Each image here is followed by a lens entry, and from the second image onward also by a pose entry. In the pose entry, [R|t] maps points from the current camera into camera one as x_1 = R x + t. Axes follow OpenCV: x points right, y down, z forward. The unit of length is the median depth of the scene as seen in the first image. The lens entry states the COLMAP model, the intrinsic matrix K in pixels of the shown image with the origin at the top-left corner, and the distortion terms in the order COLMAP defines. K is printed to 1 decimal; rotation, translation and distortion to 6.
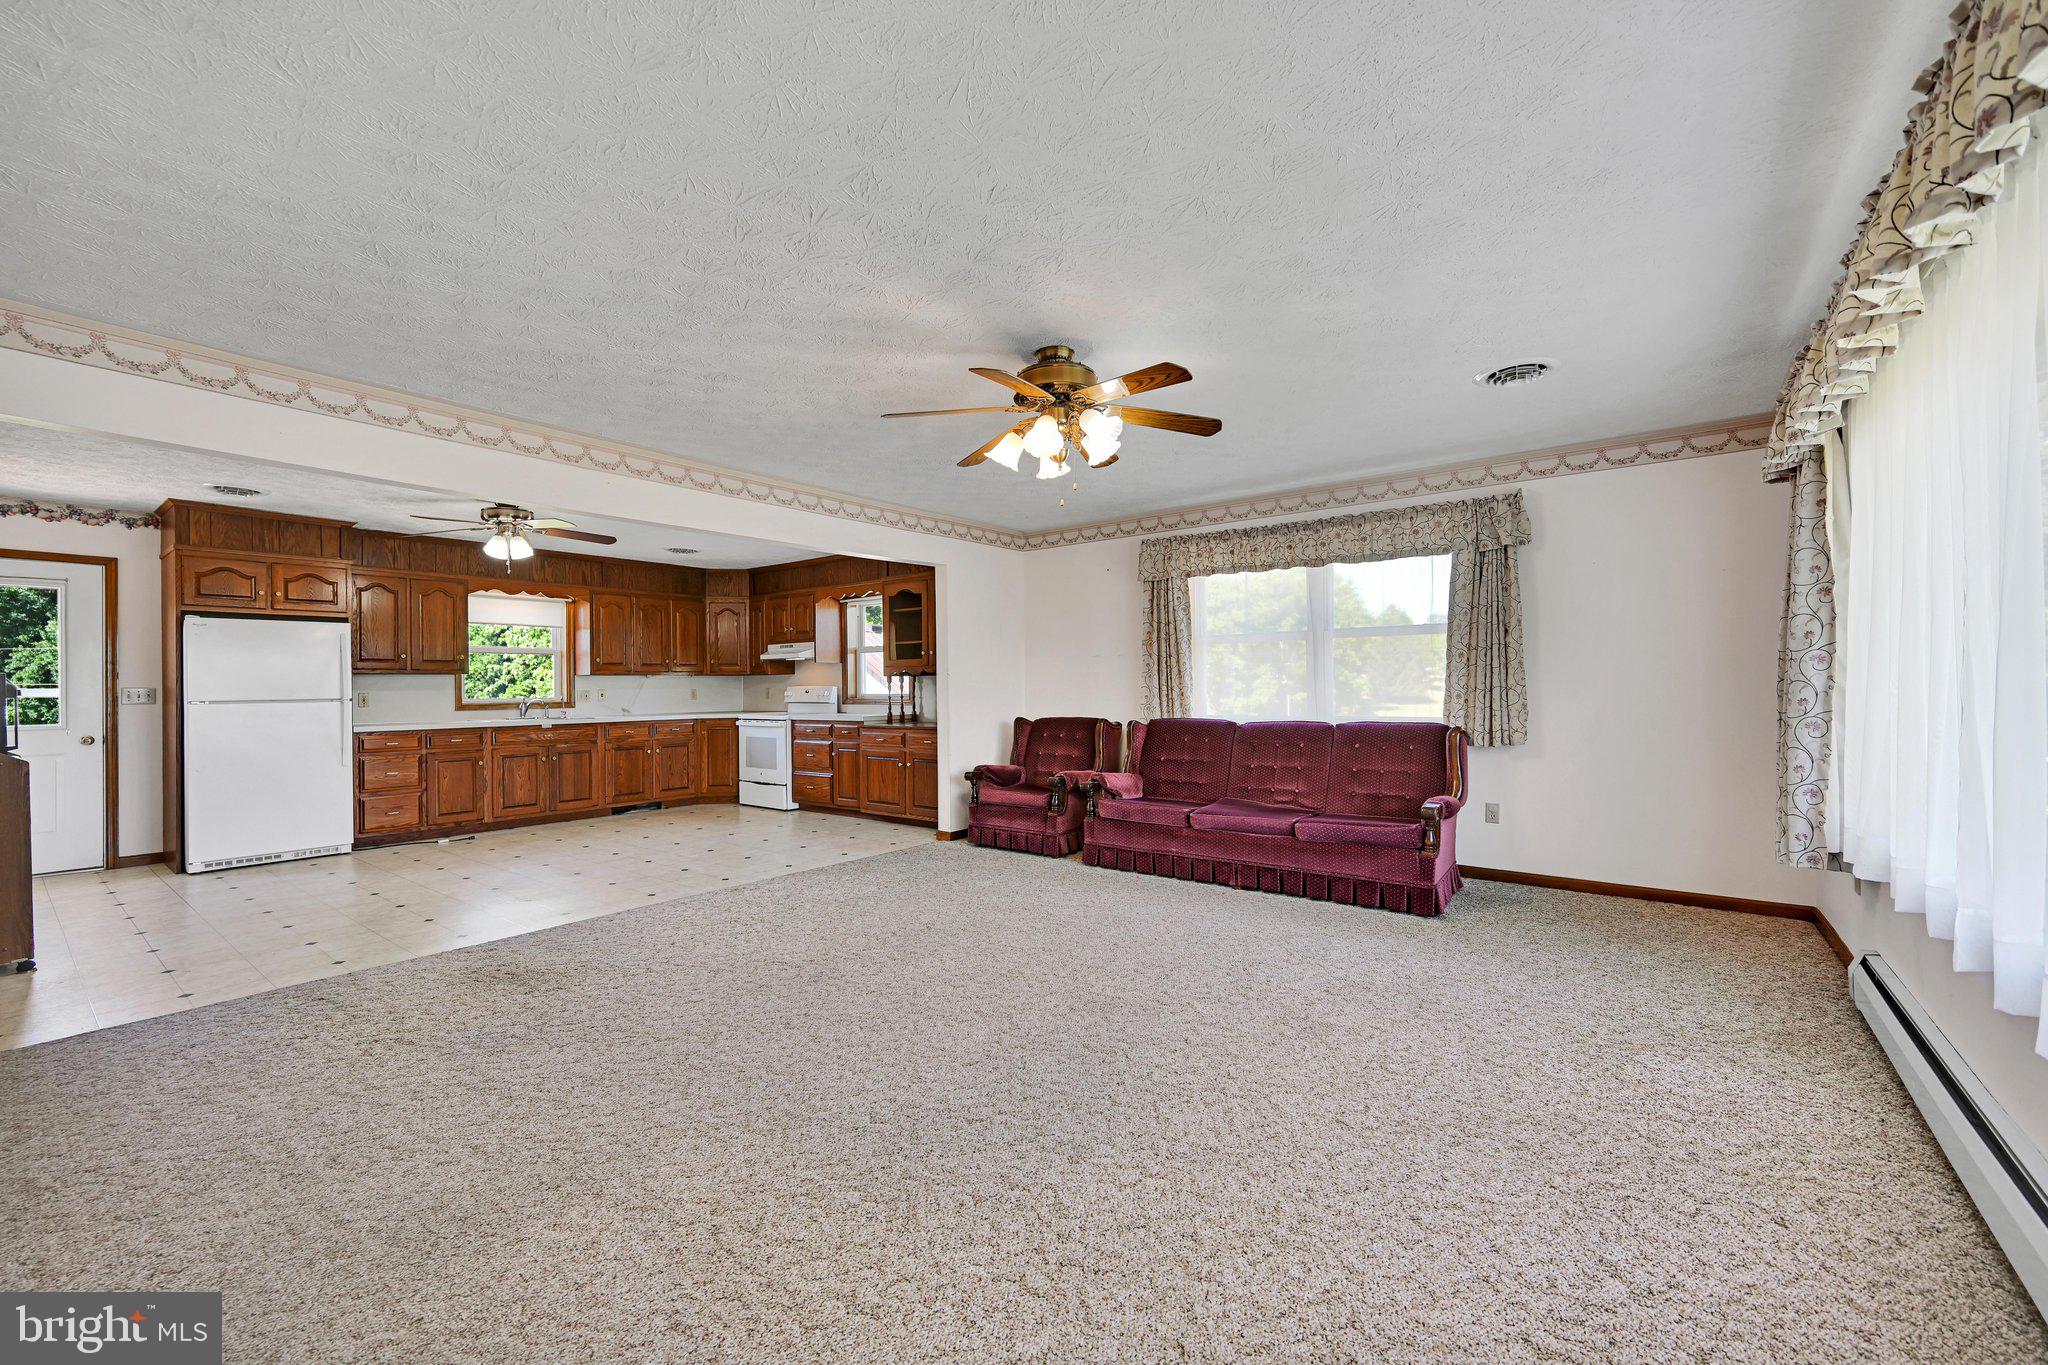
lens RADIAL K [[815.8, 0, 1023.3], [0, 815.8, 679.2], [0, 0, 1]] dist [0.004781, -0.000853]
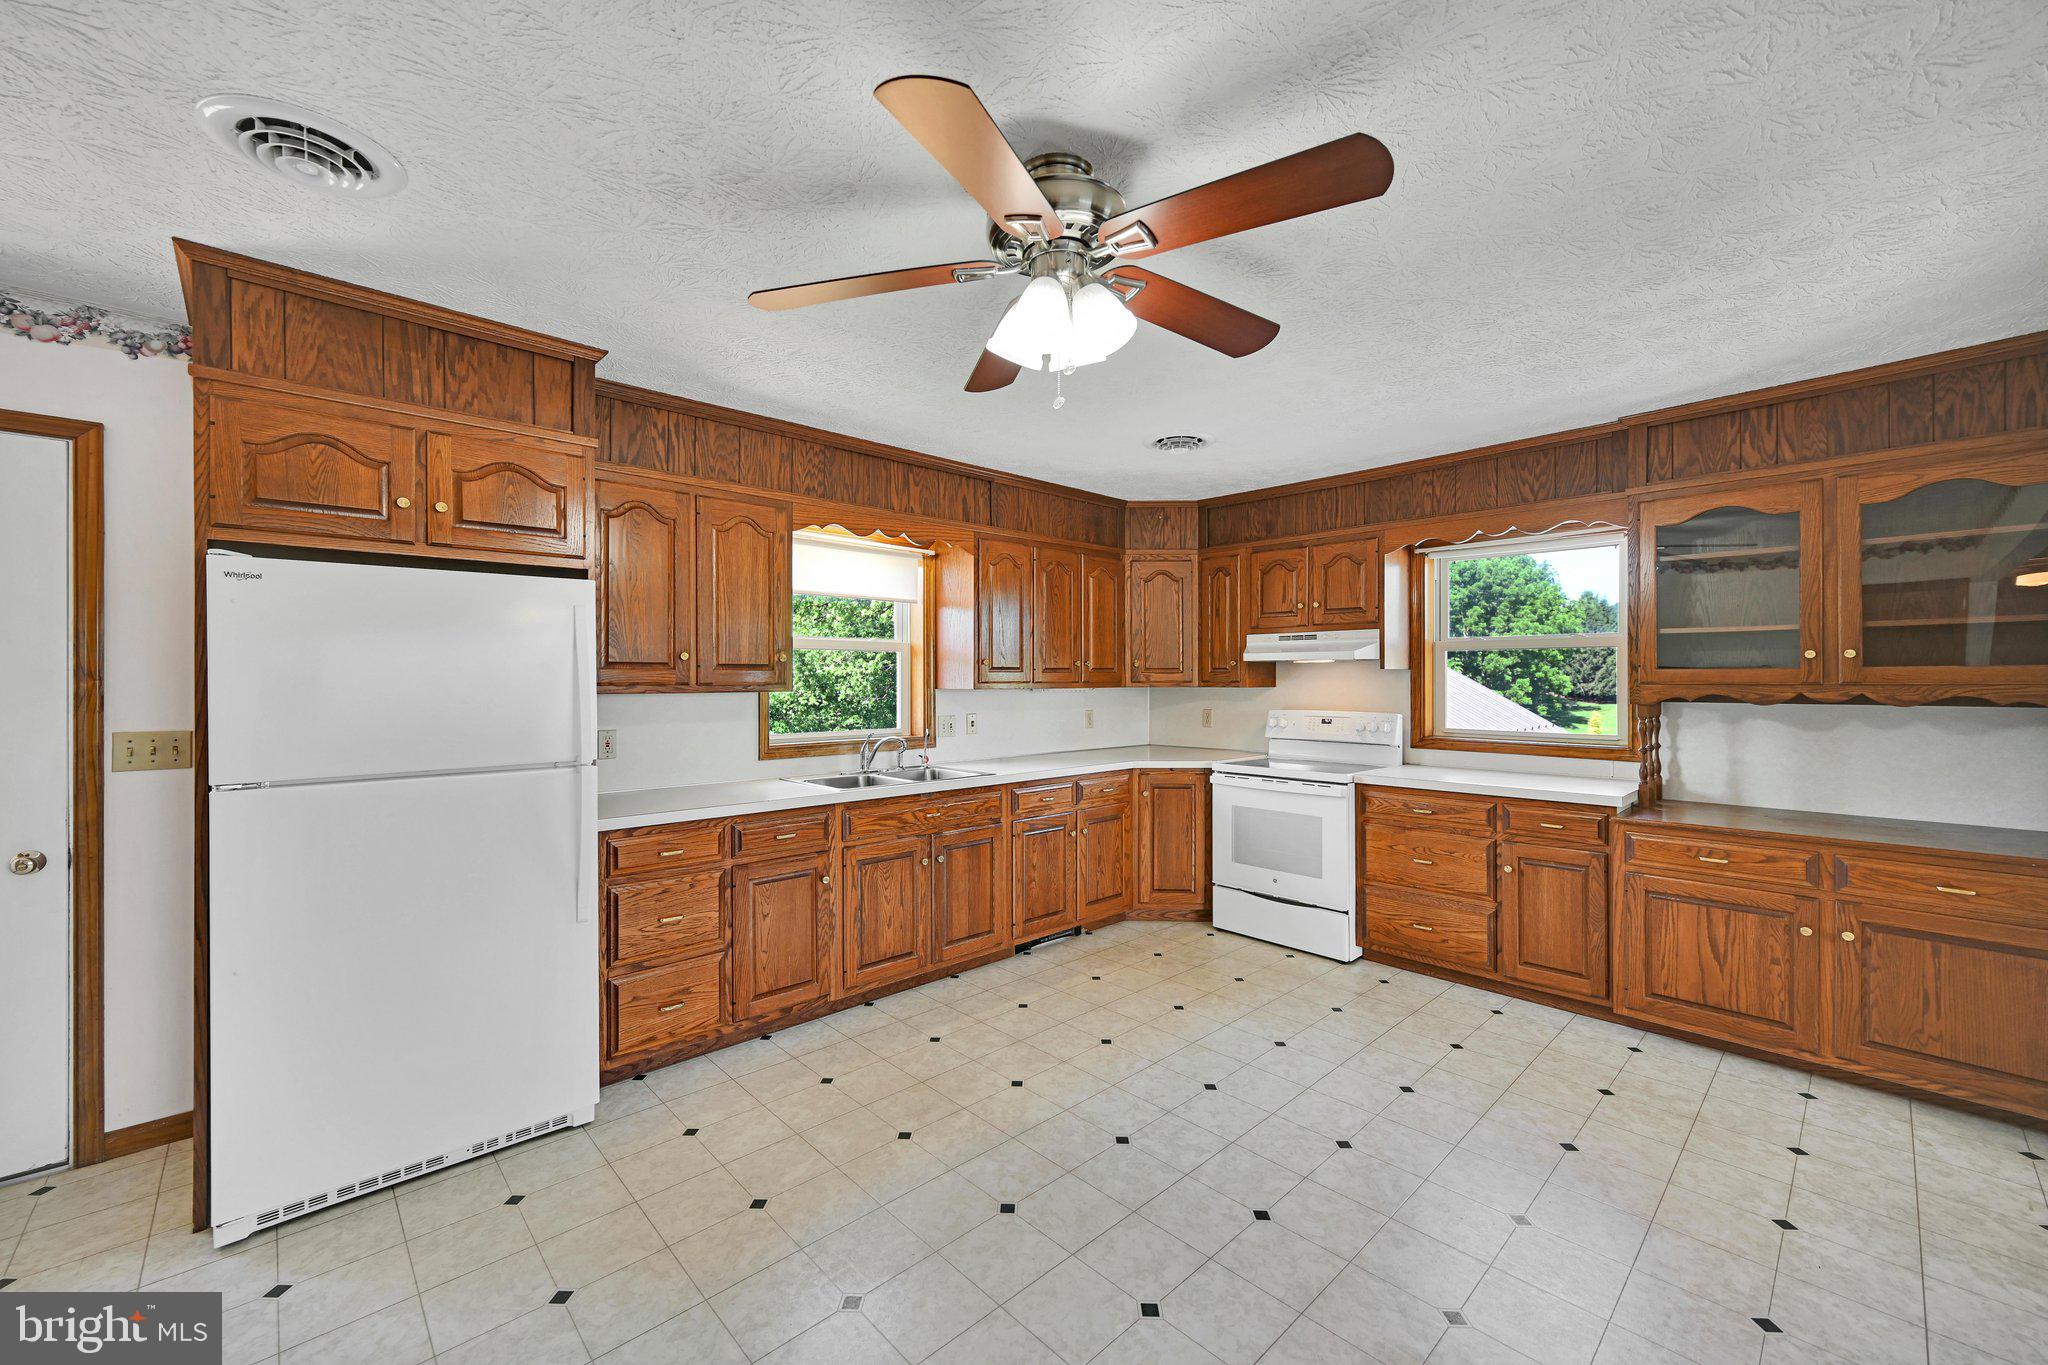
lens RADIAL K [[815.8, 0, 1027.8], [0, 815.8, 679.2], [0, 0, 1]] dist [0.004781, -0.000853]
pose [[0.987471, 0.011499, -0.157380, -0.465455], [-0.009736, 0.999881, 0.011968, -0.021335], [0.157499, -0.010286, 0.987466, 0.538380]]
